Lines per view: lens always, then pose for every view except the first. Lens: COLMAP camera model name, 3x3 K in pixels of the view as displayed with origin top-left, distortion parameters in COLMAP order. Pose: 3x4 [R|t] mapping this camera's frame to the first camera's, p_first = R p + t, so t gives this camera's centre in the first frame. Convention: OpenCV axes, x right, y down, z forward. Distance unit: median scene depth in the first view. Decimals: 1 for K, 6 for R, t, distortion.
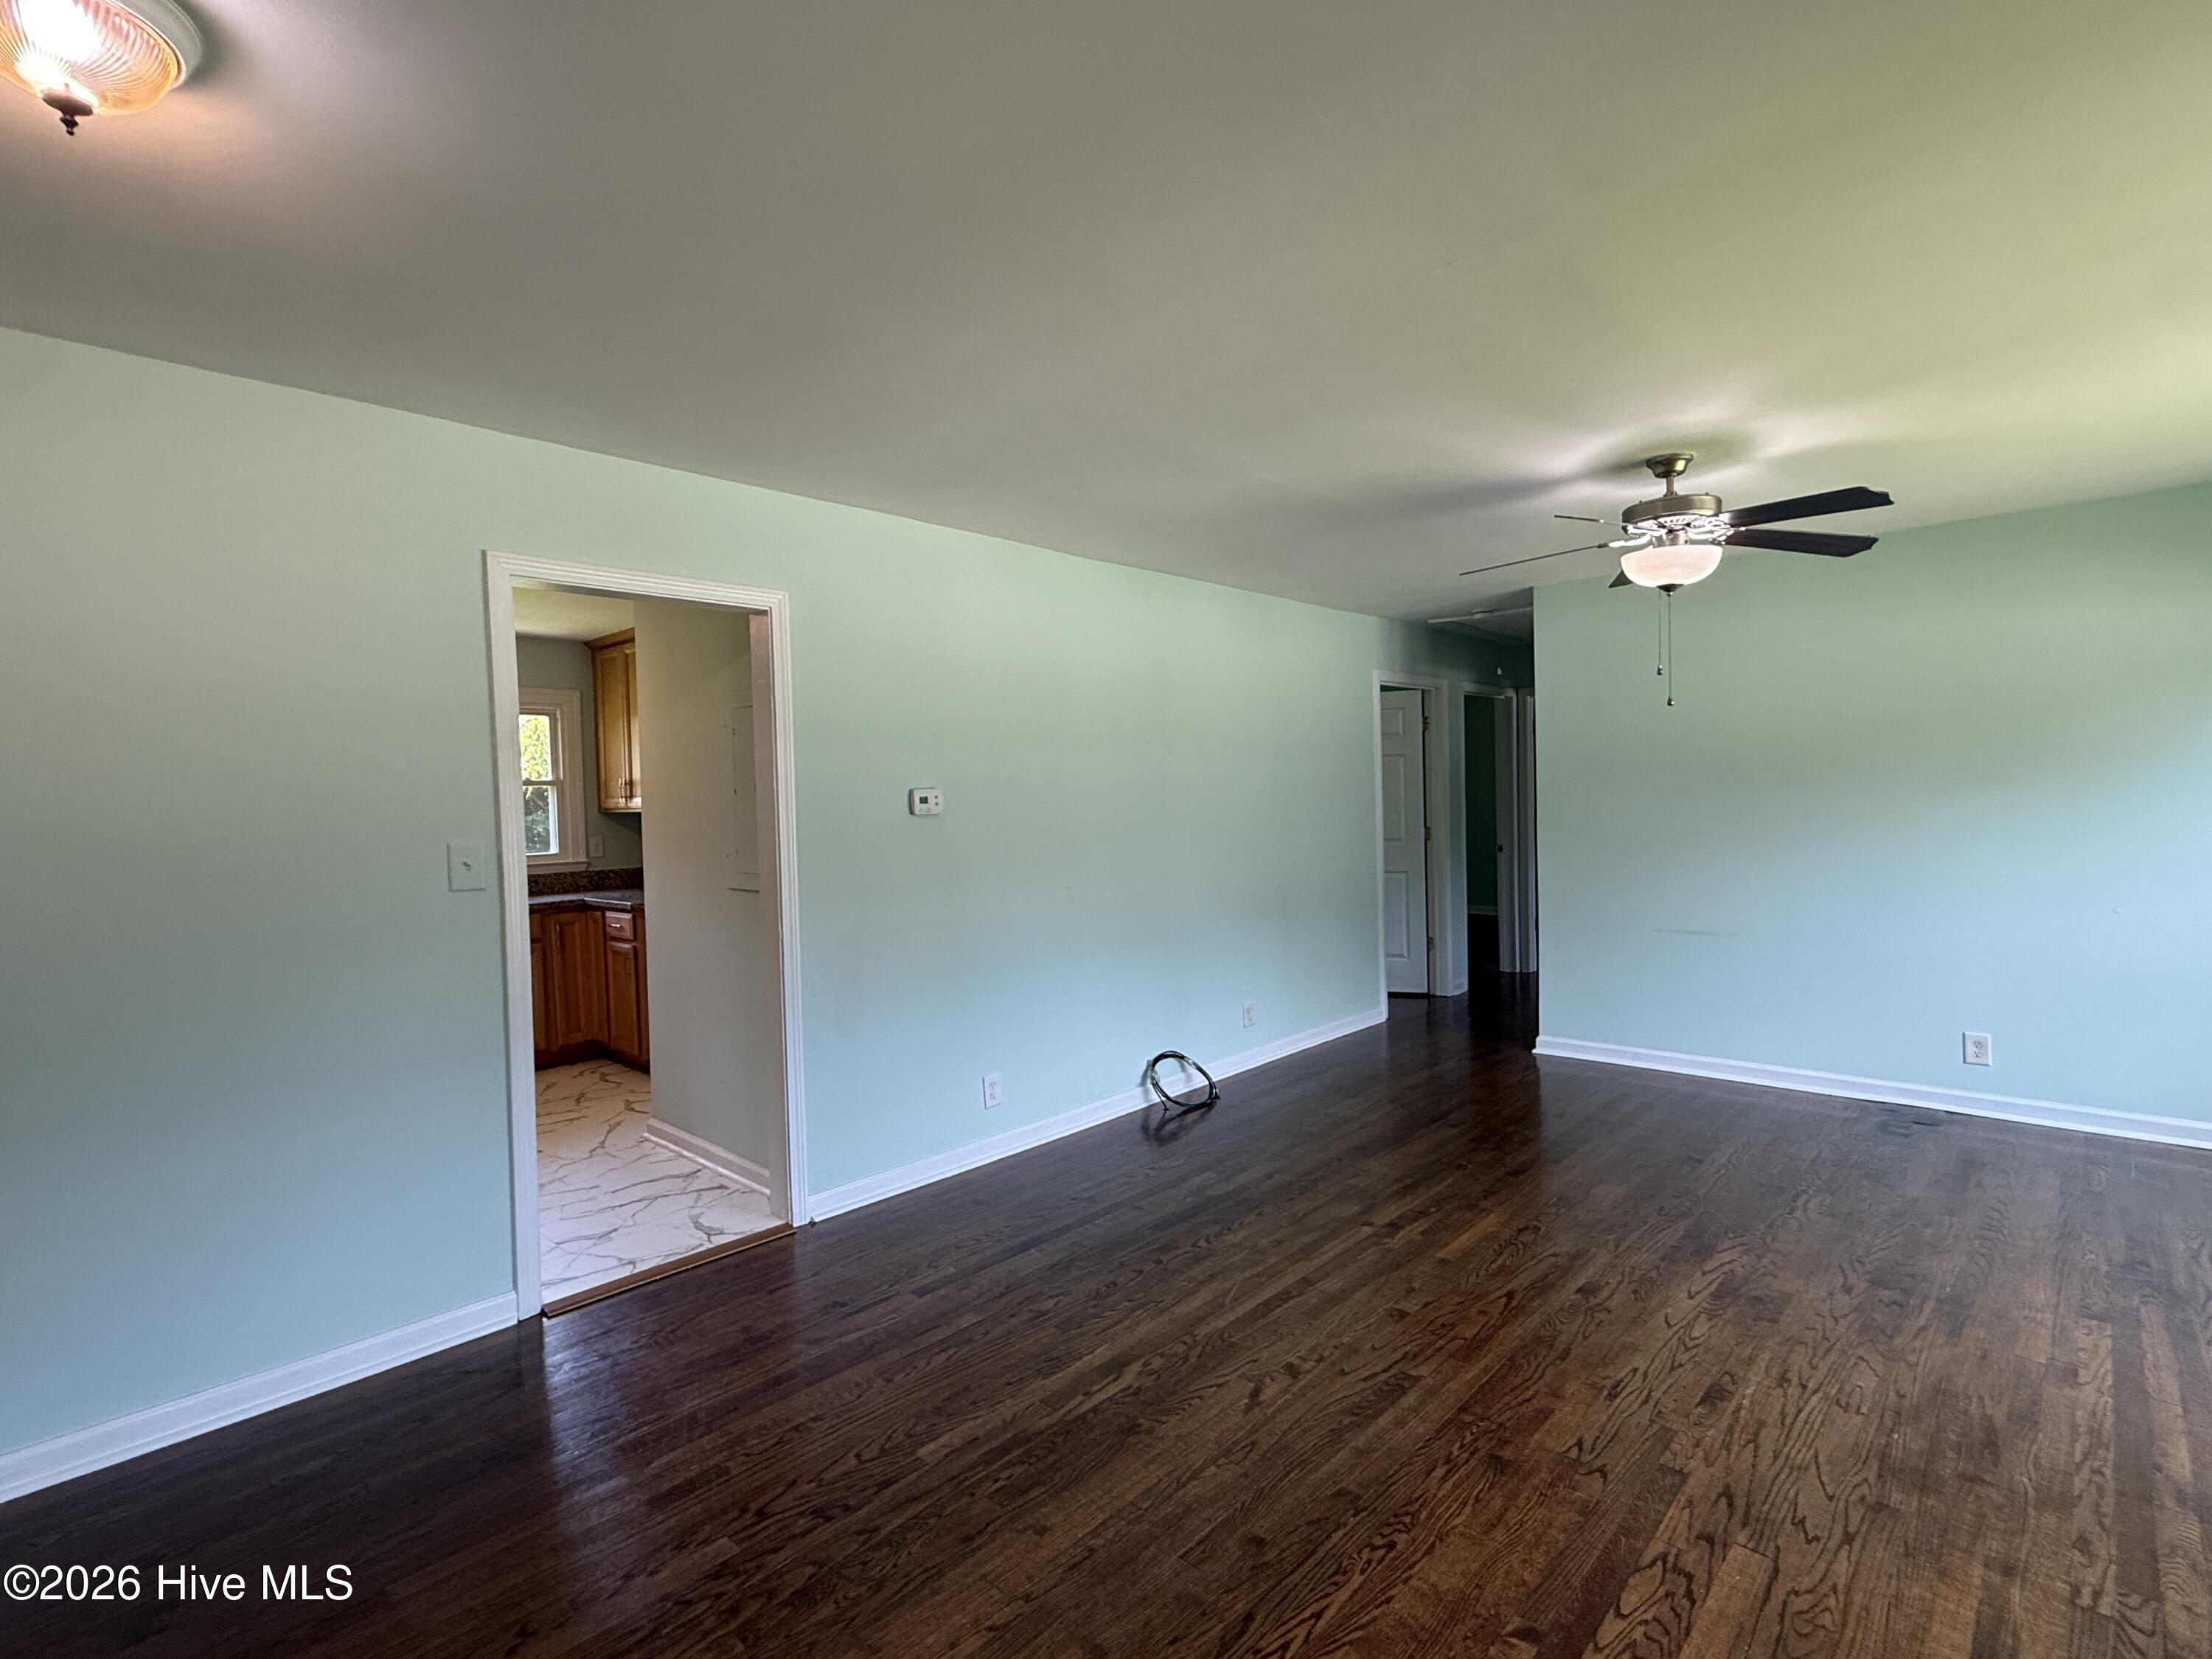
lens RADIAL K [[1062.1, 0, 1102.8], [0, 1062.1, 821.3], [0, 0, 1]] dist [-0.002095, 0.001401]
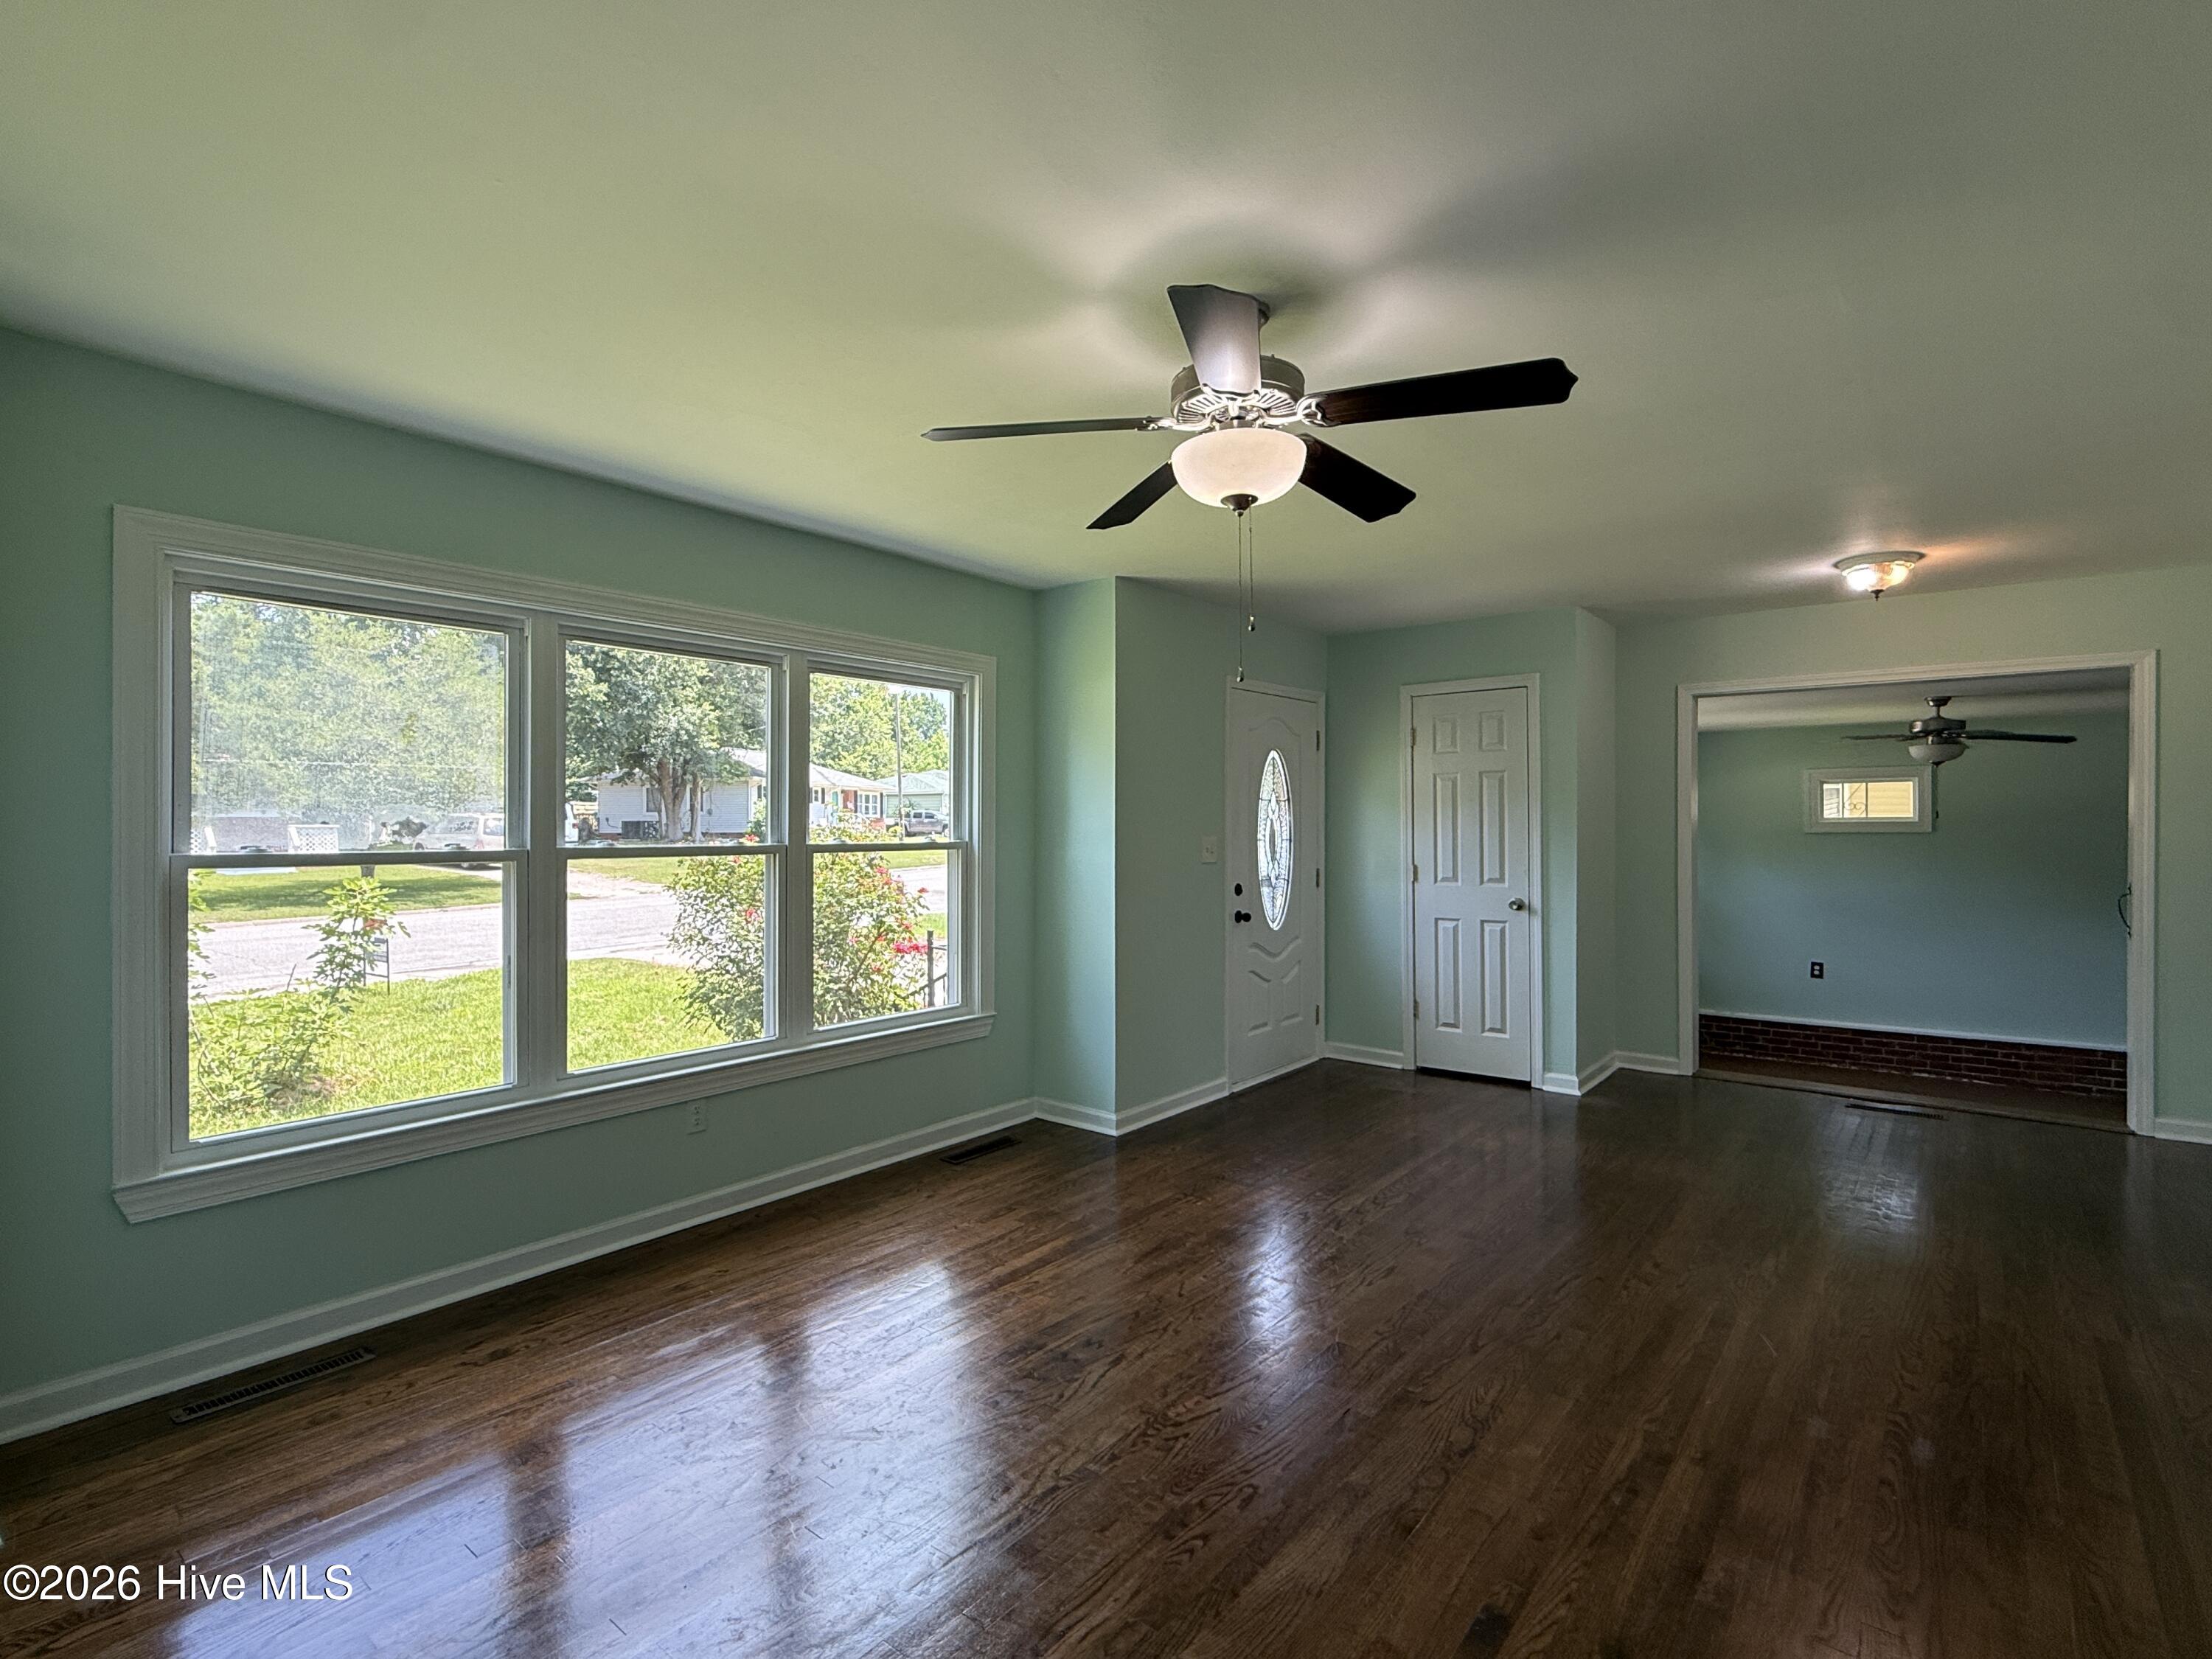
lens RADIAL K [[1062.1, 0, 1103.7], [0, 1062.1, 835.0], [0, 0, 1]] dist [-0.002095, 0.001401]
pose [[-0.996697, 0.028196, -0.076152, 0.577623], [0.025894, 0.999182, 0.031047, -0.030662], [0.076965, 0.028973, -0.996613, 1.423175]]
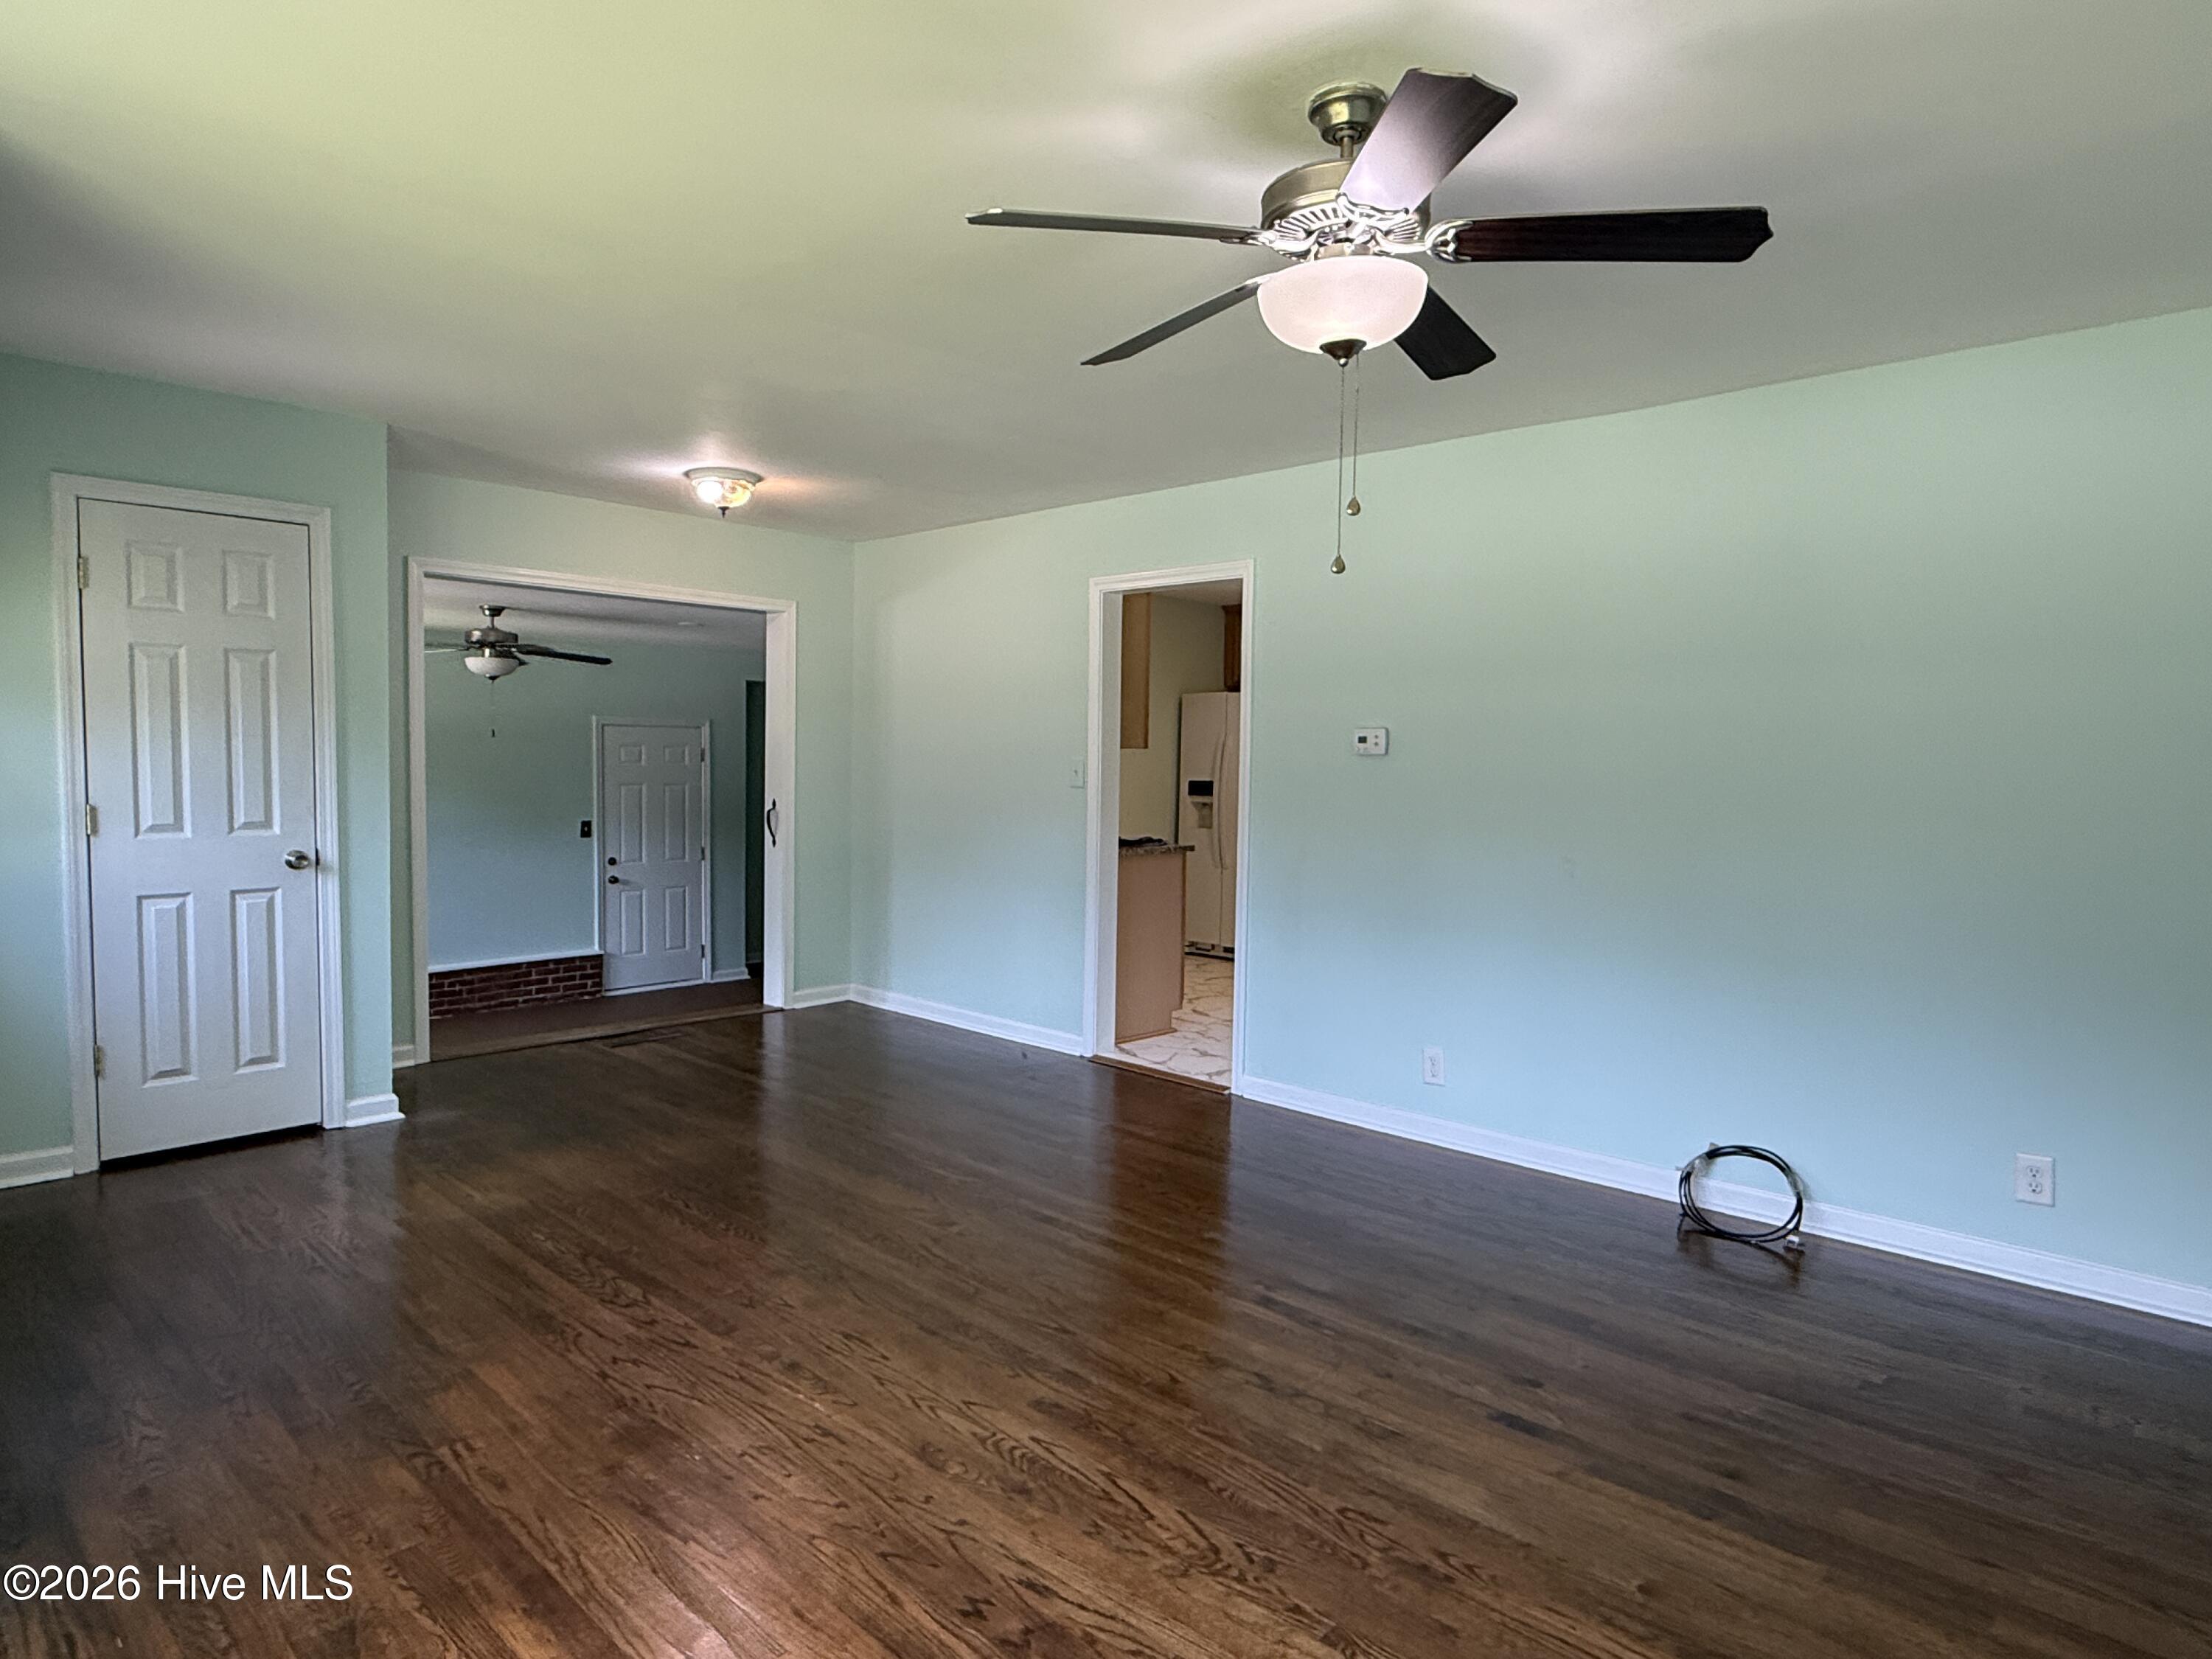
lens RADIAL K [[1289.2, 0, 1105.5], [0, 1289.2, 828.7], [0, 0, 1]] dist [0.008724, -0.001272]
pose [[-0.005679, 0.080816, -0.996713, 1.031551], [-0.038673, 0.995966, 0.080976, -0.025134], [0.999236, 0.039006, -0.002531, 0.767417]]
